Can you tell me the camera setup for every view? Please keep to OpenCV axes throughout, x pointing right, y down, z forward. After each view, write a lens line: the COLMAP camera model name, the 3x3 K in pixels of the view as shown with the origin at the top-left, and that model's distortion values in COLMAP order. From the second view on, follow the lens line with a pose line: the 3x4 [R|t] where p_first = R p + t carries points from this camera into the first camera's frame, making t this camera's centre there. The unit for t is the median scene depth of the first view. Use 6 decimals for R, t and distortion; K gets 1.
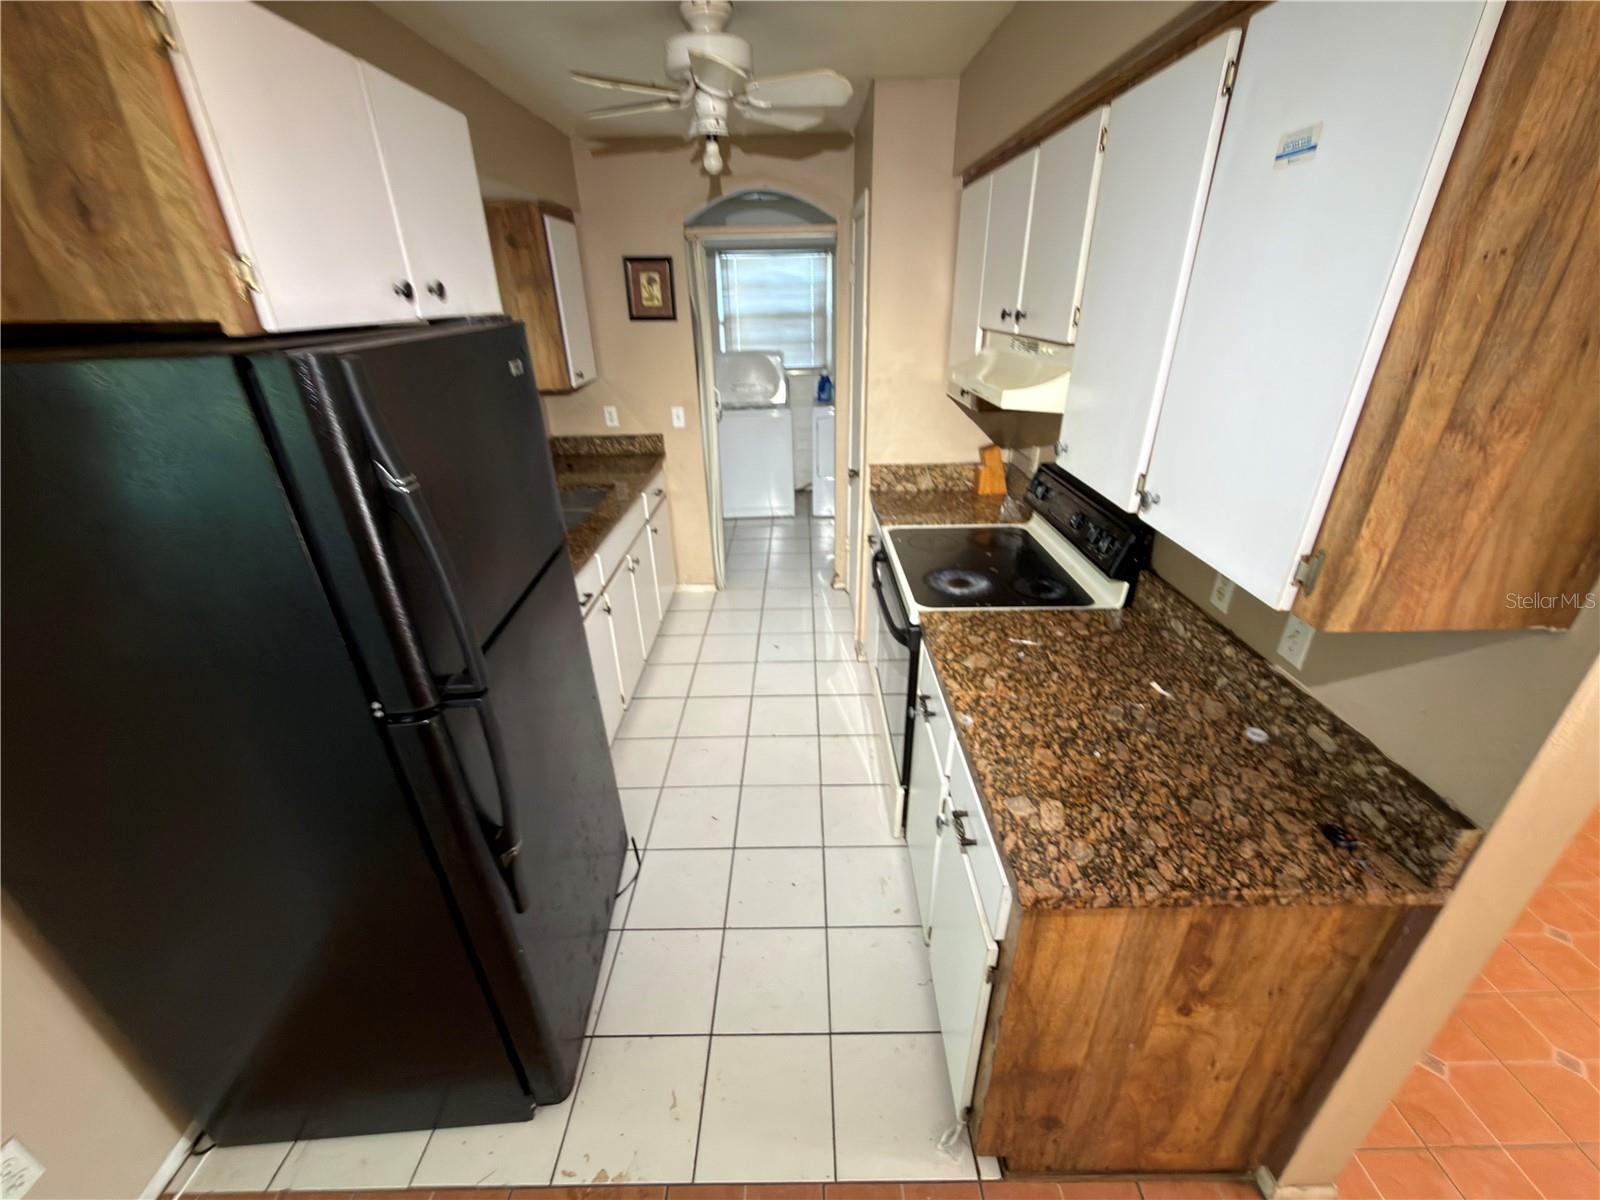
lens RADIAL K [[644.0, 0, 801.8], [0, 644.0, 607.0], [0, 0, 1]] dist [0.000015, 0.000145]
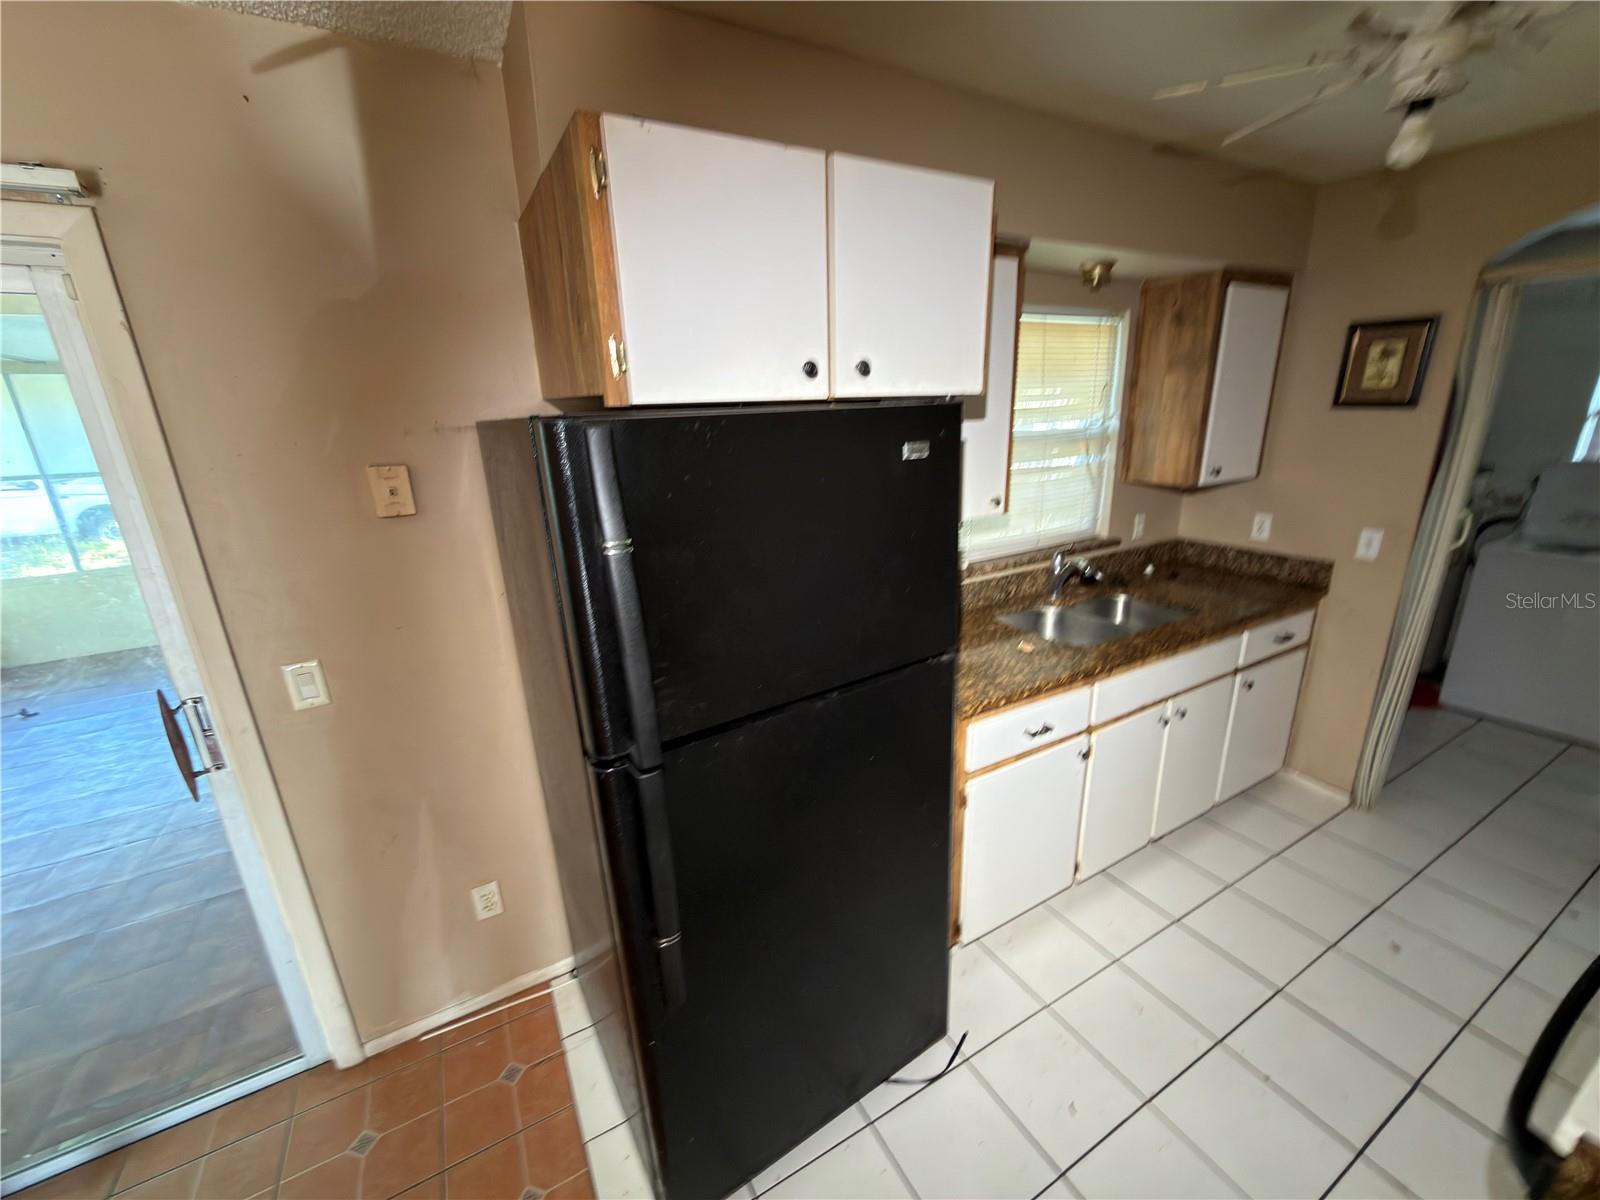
lens RADIAL K [[640.8, 0, 795.7], [0, 640.8, 602.2], [0, 0, 1]] dist [-0.000655, 0.000159]
pose [[0.482936, 0.257720, -0.836871, 0.188999], [-0.362812, 0.928706, 0.076633, -0.139237], [0.796957, 0.266618, 0.542010, 0.338187]]
